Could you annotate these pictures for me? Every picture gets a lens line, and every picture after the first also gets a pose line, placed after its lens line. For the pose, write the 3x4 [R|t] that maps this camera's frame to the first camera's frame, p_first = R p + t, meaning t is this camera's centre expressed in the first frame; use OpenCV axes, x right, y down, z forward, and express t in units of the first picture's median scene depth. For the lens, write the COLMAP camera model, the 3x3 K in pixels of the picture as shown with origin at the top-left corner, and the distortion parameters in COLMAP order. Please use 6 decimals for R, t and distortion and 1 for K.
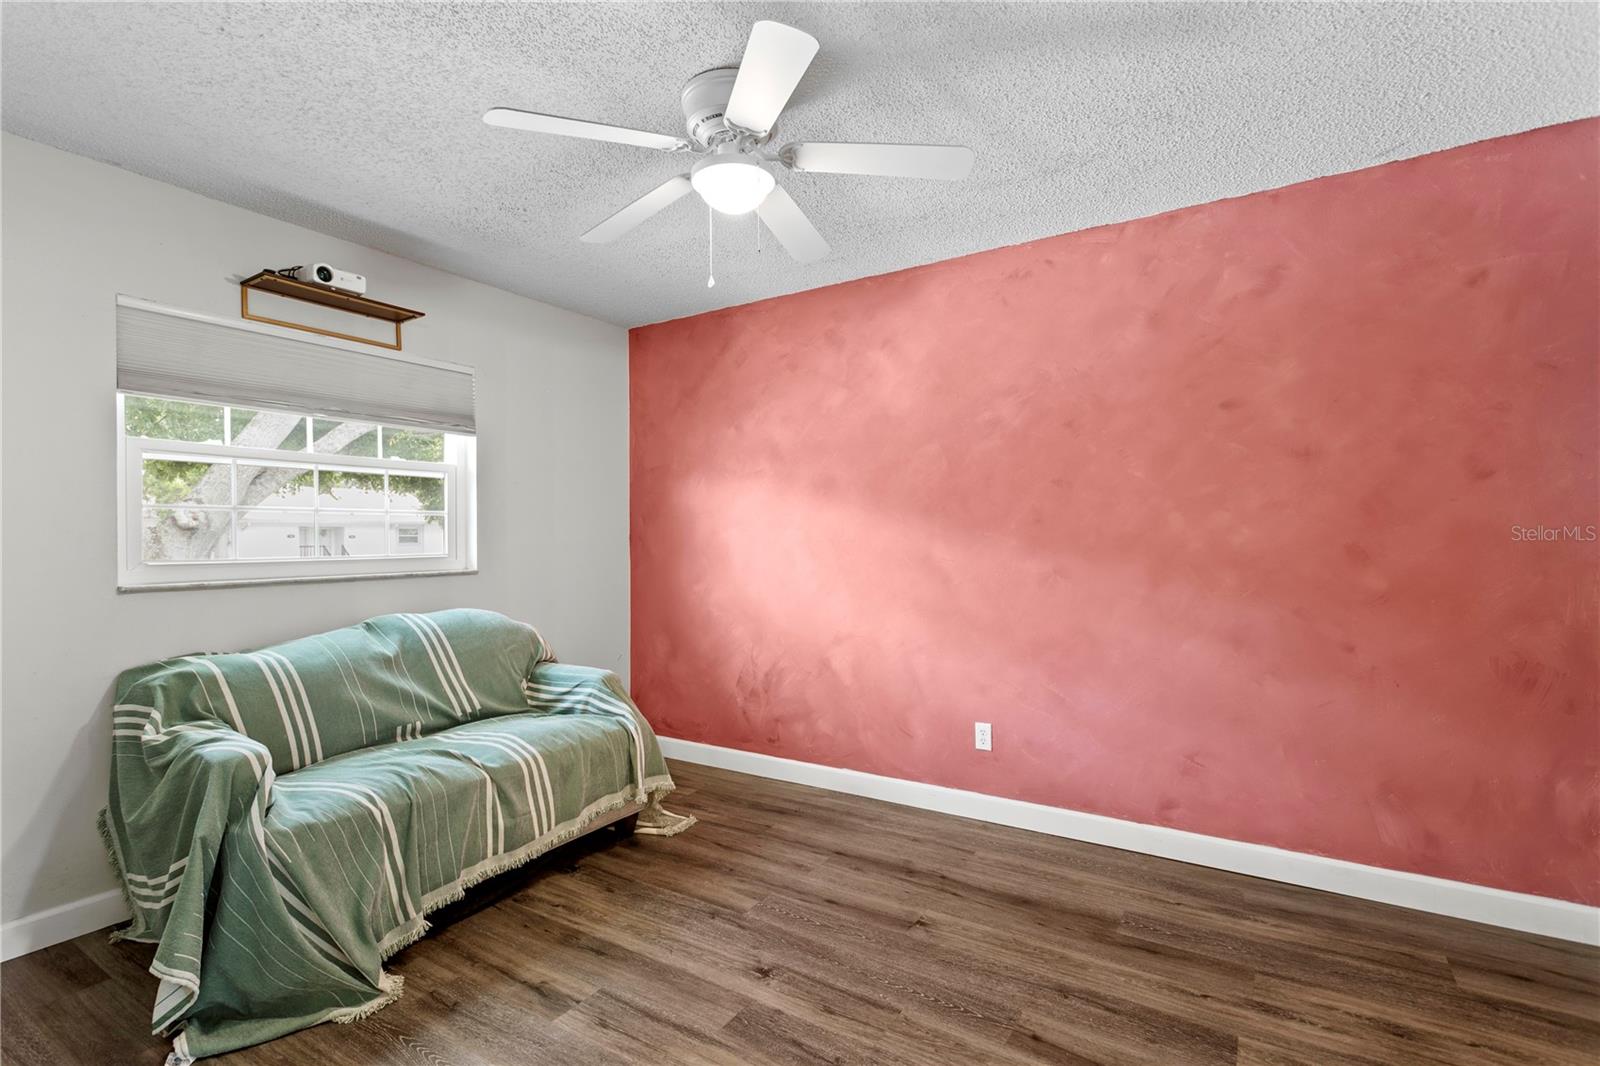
lens RADIAL K [[784.3, 0, 804.0], [0, 784.3, 544.4], [0, 0, 1]] dist [0.003161, 0.002896]
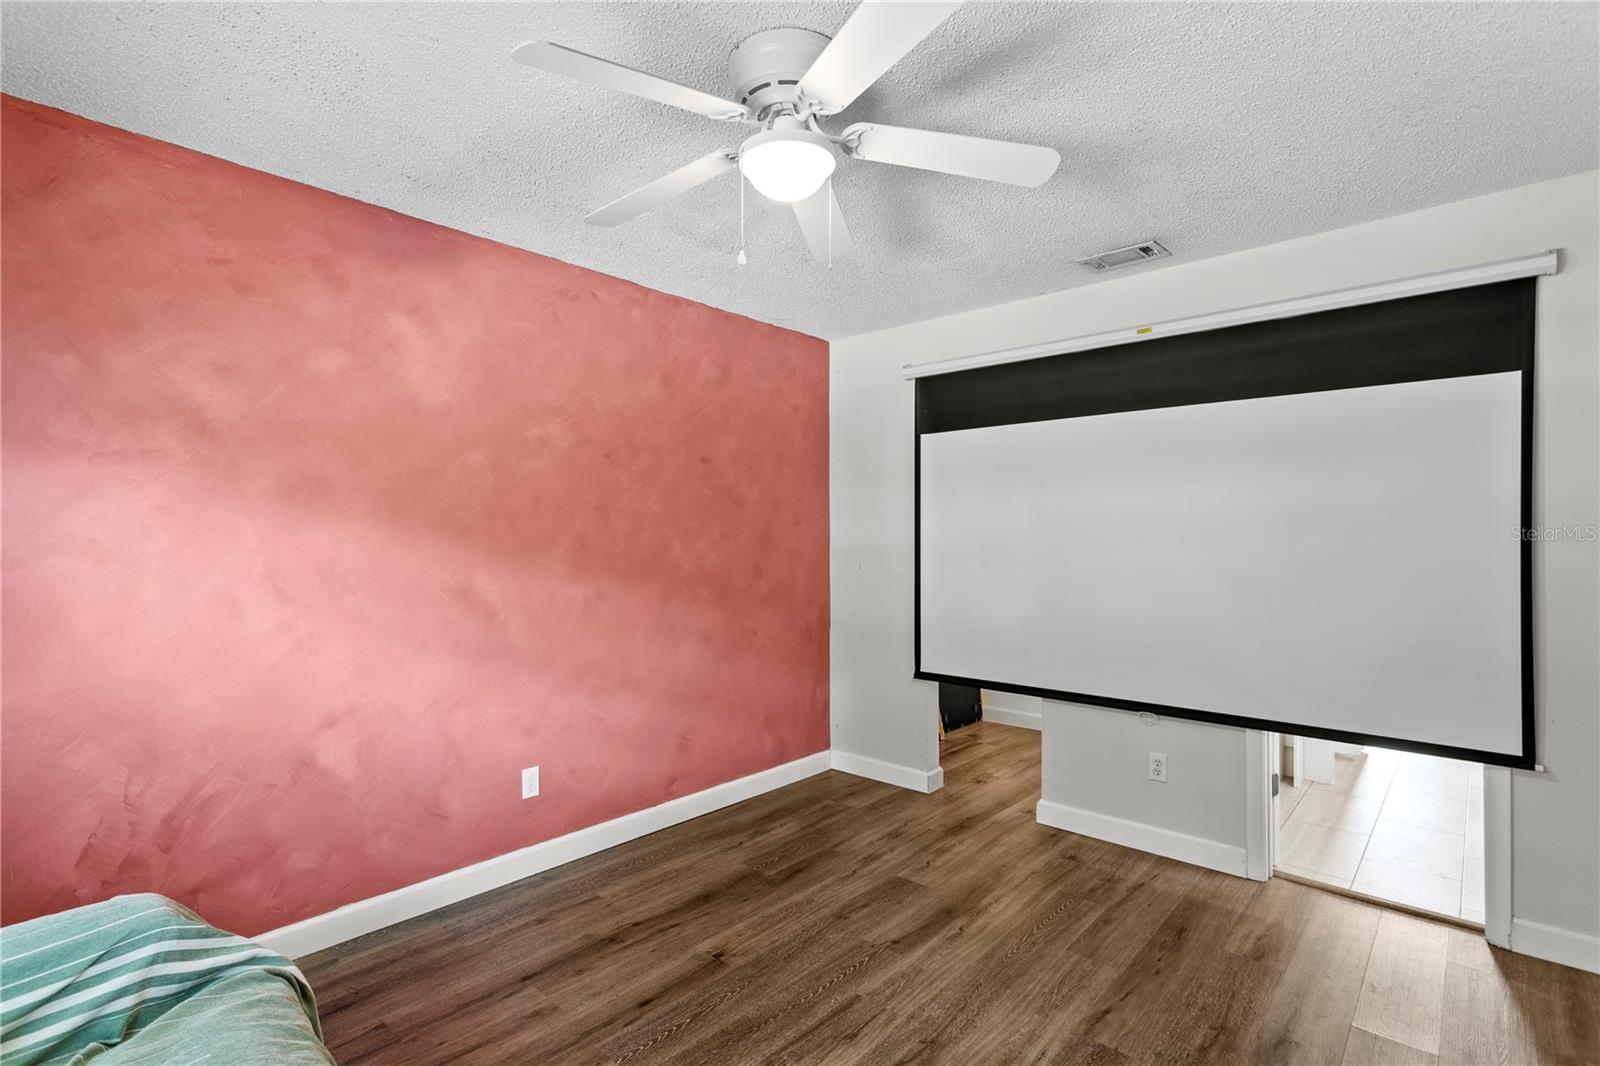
lens RADIAL K [[763.7, 0, 760.5], [0, 763.7, 543.1], [0, 0, 1]] dist [0.000791, -0.000470]
pose [[0.171627, 0.001732, 0.985161, -0.675395], [0.006798, 0.999973, -0.002942, -0.032424], [-0.985139, 0.007202, 0.171610, 0.656266]]
